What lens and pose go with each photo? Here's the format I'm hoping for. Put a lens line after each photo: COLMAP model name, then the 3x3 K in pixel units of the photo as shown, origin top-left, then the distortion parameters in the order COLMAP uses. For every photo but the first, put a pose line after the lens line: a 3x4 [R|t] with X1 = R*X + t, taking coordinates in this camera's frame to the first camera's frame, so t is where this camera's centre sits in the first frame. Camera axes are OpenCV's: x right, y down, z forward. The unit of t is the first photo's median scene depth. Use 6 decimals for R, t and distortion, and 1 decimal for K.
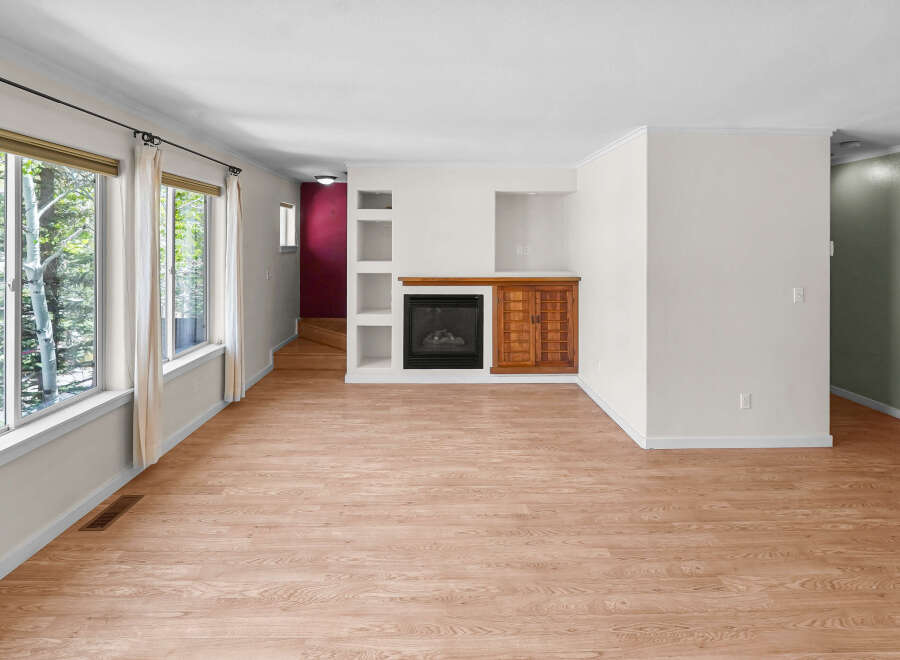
lens RADIAL K [[455.7, 0, 433.6], [0, 455.7, 250.4], [0, 0, 1]] dist [-0.016841, 0.003146]
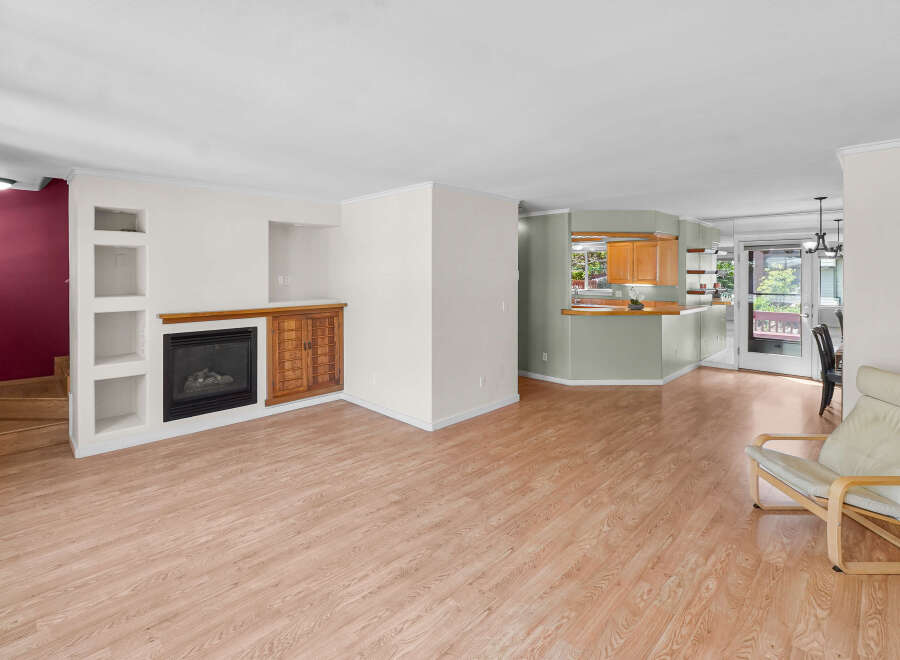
lens RADIAL K [[455.7, 0, 450.3], [0, 455.7, 283.4], [0, 0, 1]] dist [-0.016841, 0.003146]
pose [[0.706464, -0.020556, 0.707450, -0.457902], [0.013491, 0.999788, 0.015578, -0.006306], [-0.707620, -0.001462, 0.706591, 0.045109]]
